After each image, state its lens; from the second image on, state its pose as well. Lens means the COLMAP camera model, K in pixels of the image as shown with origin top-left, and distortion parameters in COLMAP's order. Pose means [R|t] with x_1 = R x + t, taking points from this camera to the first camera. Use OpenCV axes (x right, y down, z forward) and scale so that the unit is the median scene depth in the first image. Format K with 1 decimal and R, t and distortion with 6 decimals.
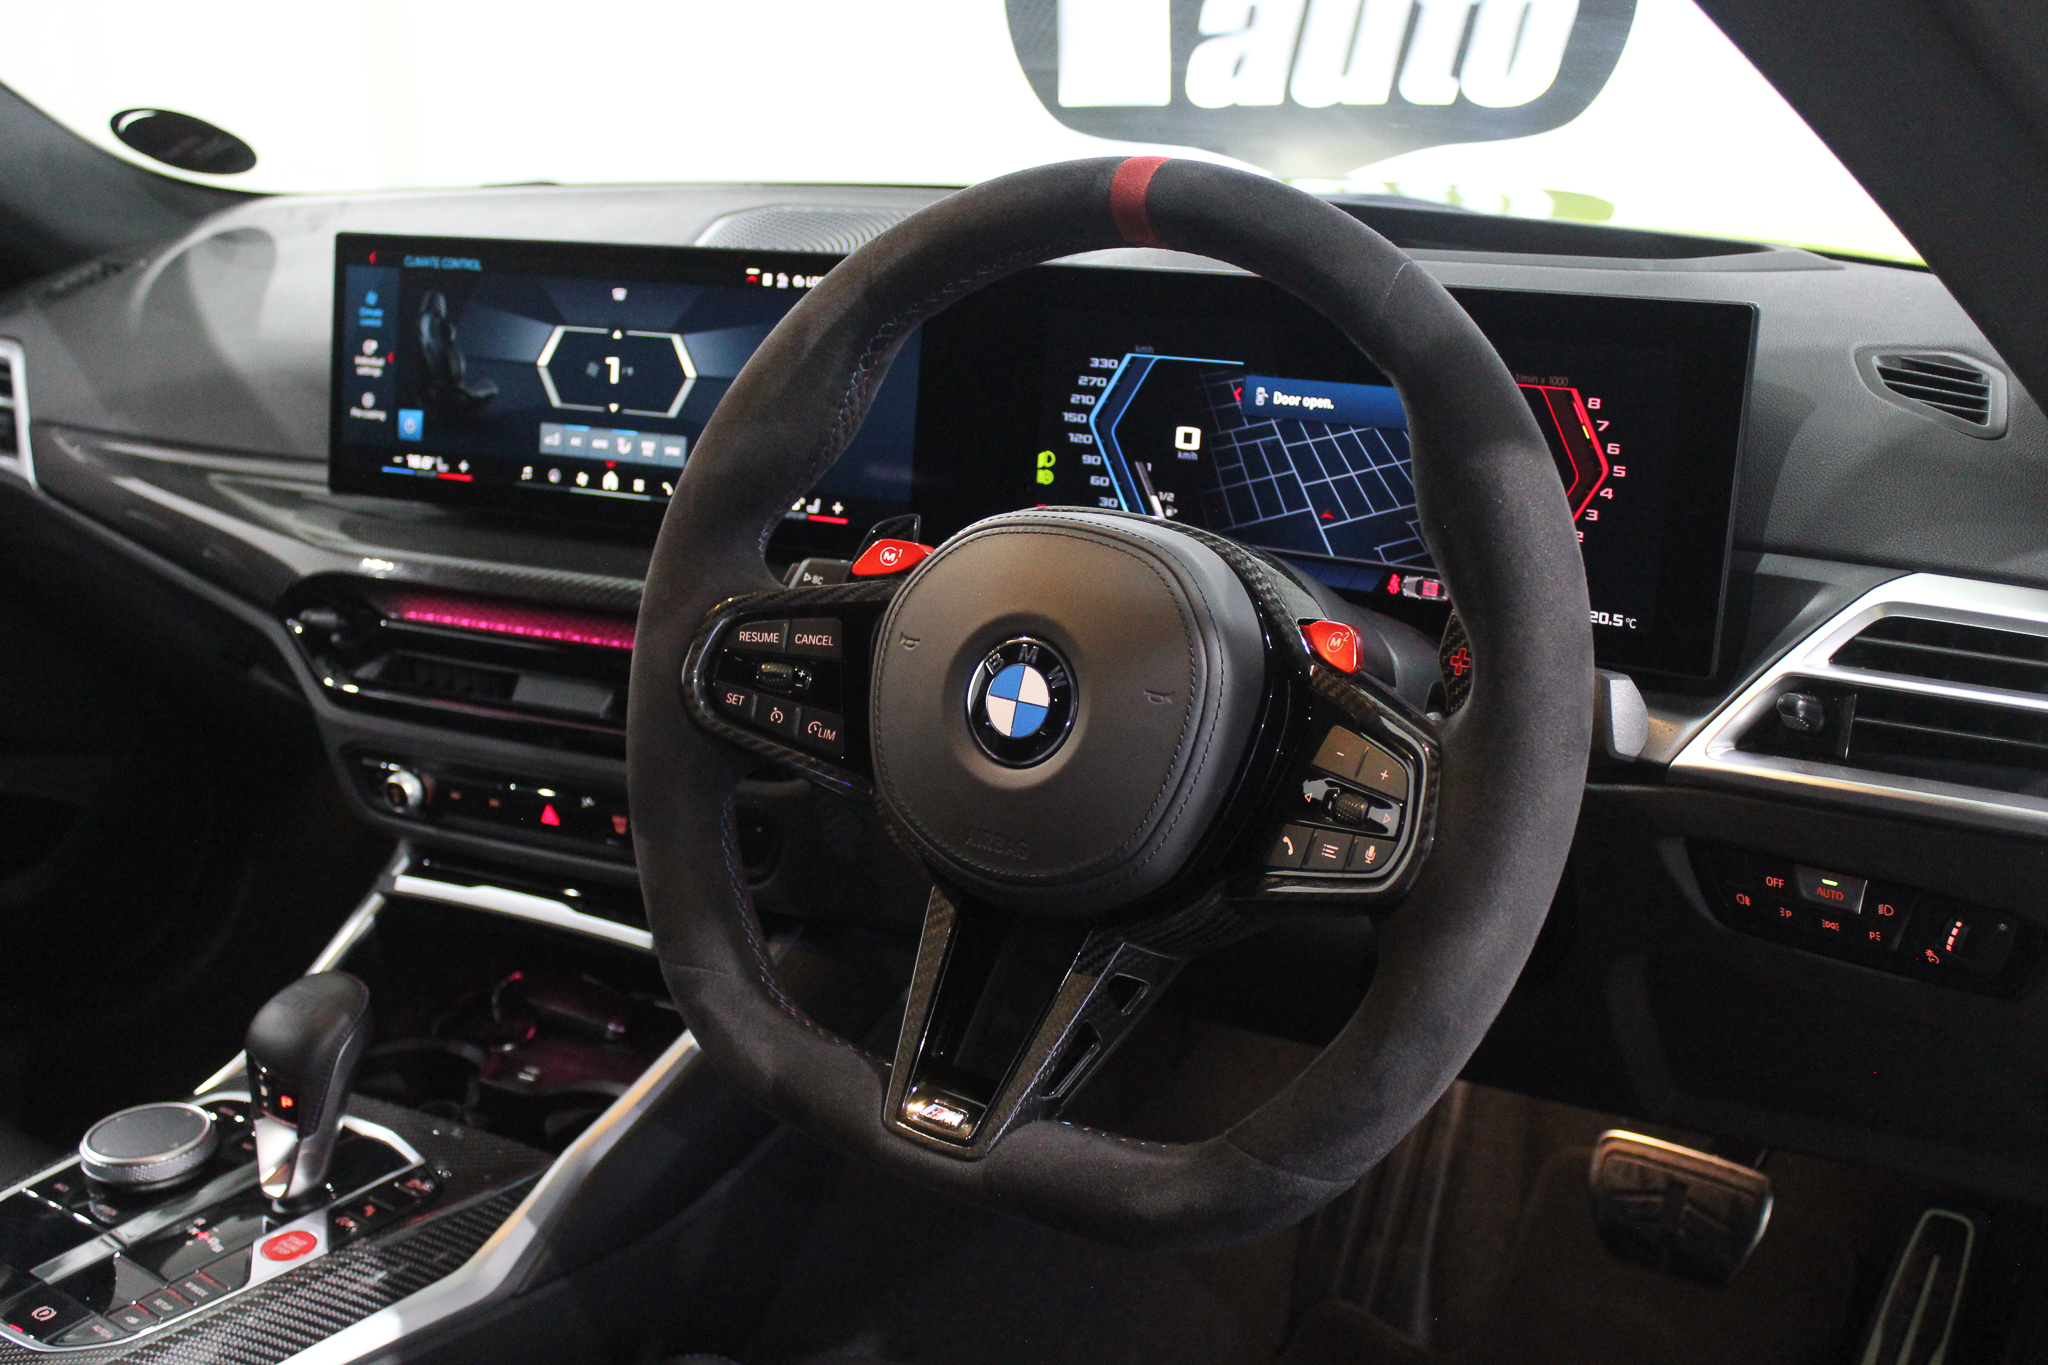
lens RADIAL K [[2226.3, 0, 989.1], [0, 2226.3, 674.1], [0, 0, 1]] dist [-0.061323, -0.004864]
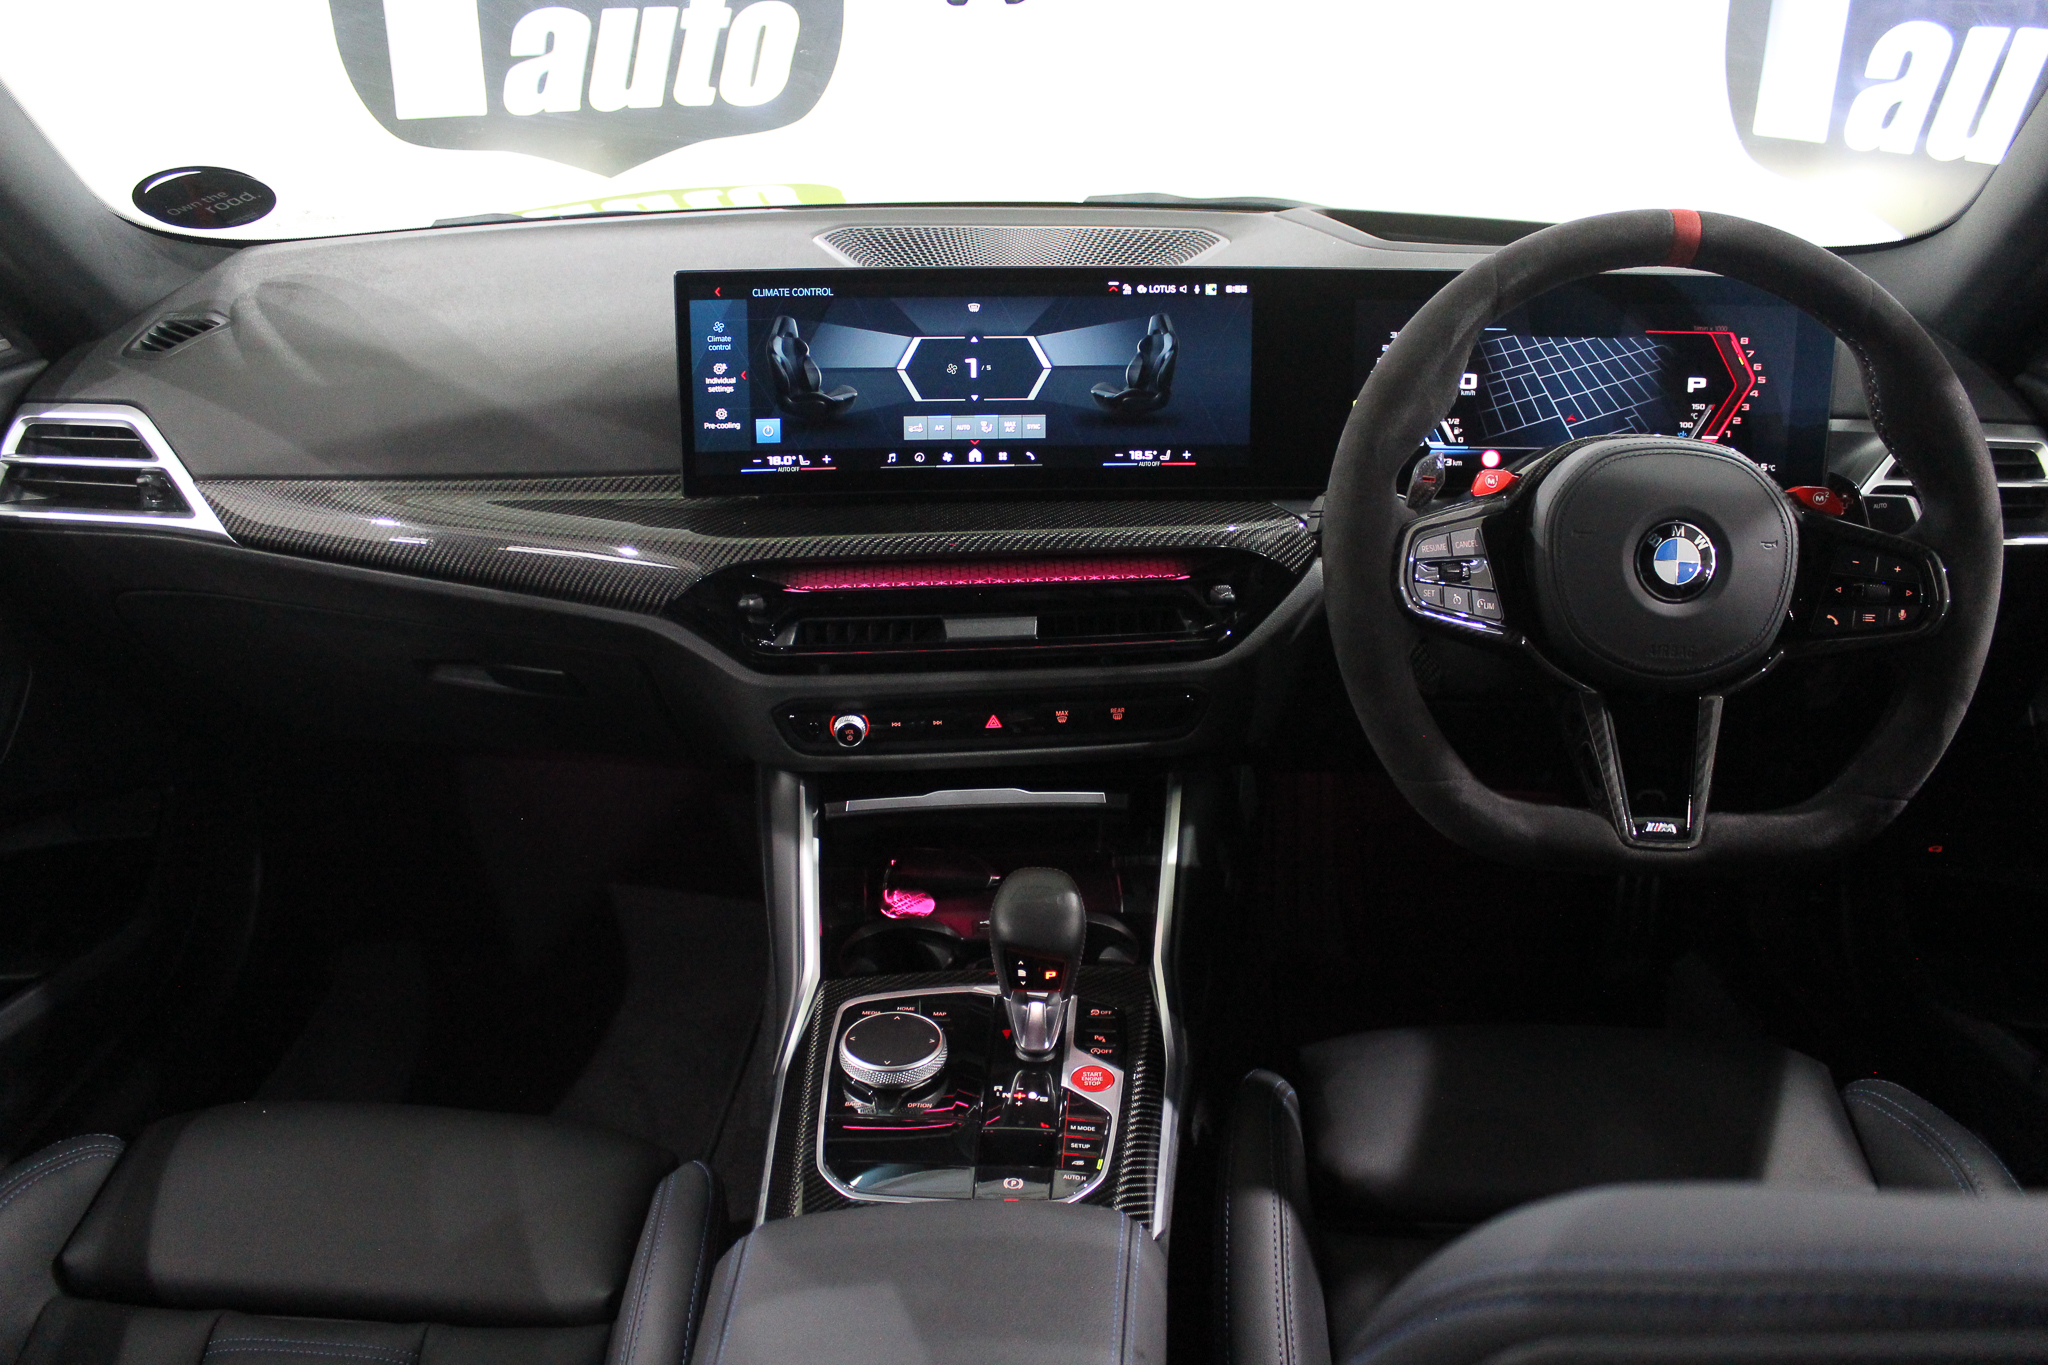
lens RADIAL K [[1717.2, 0, 1024.0], [0, 1717.2, 682.5], [0, 0, 1]] dist [-0.168997, 0.143265]
pose [[0.837067, -0.189088, 0.513385, -0.687174], [0.141996, 0.981306, 0.129910, -0.084886], [-0.528352, -0.035845, 0.848268, 0.158832]]
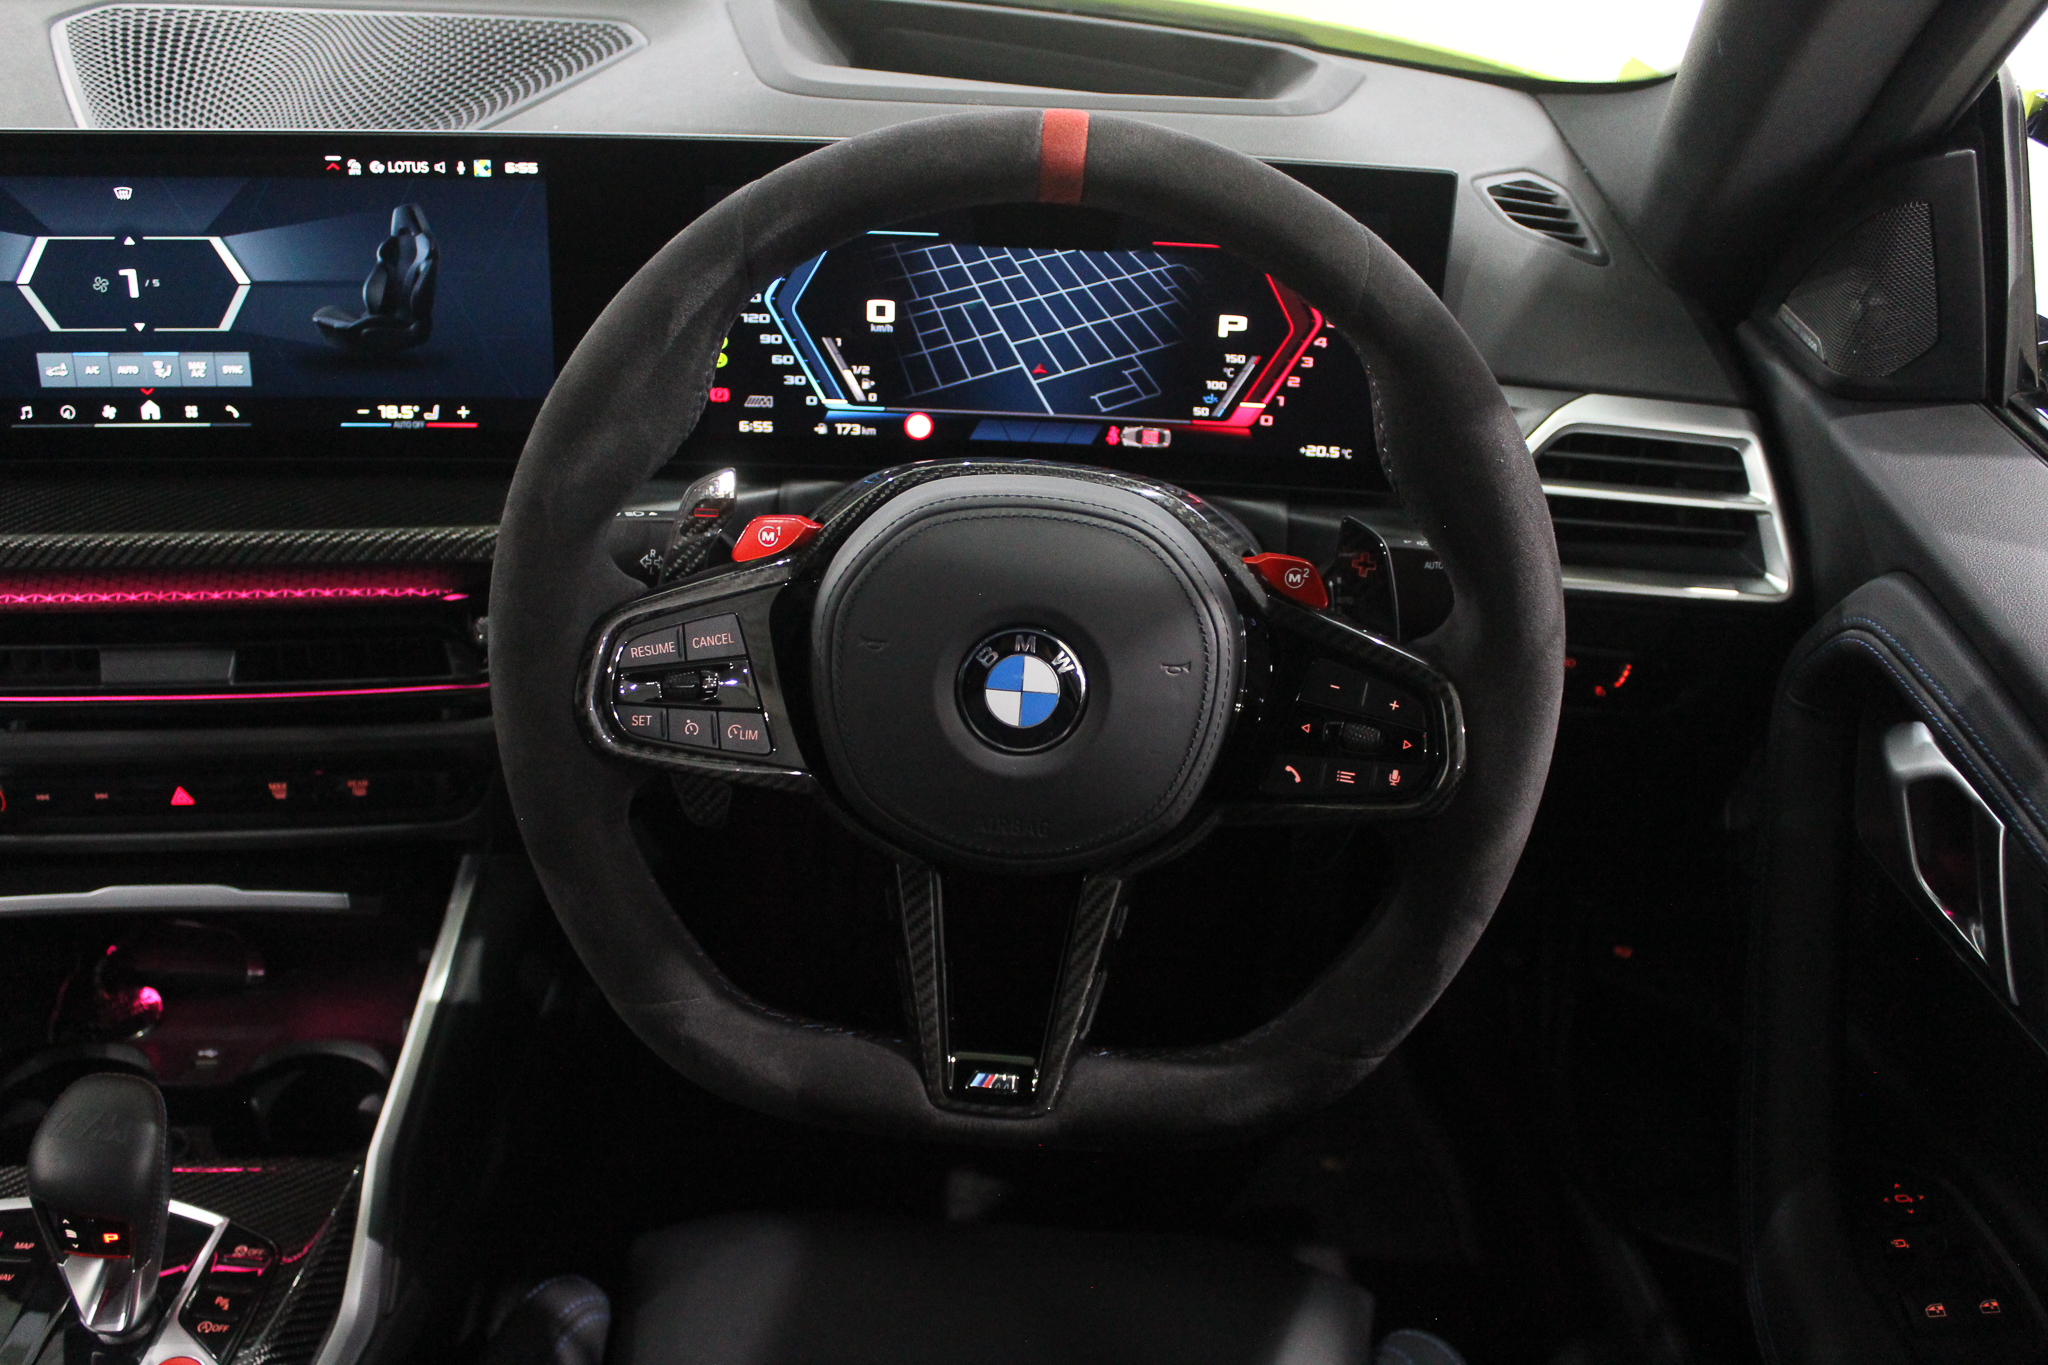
lens RADIAL K [[1971.0, 0, 1024.0], [0, 1971.0, 682.5], [0, 0, 1]] dist [-0.136796, 0.131358]
pose [[0.832816, -0.243854, 0.496943, -0.291610], [0.106940, 0.951704, 0.287789, -0.168994], [-0.543122, -0.186532, 0.818672, 0.188277]]
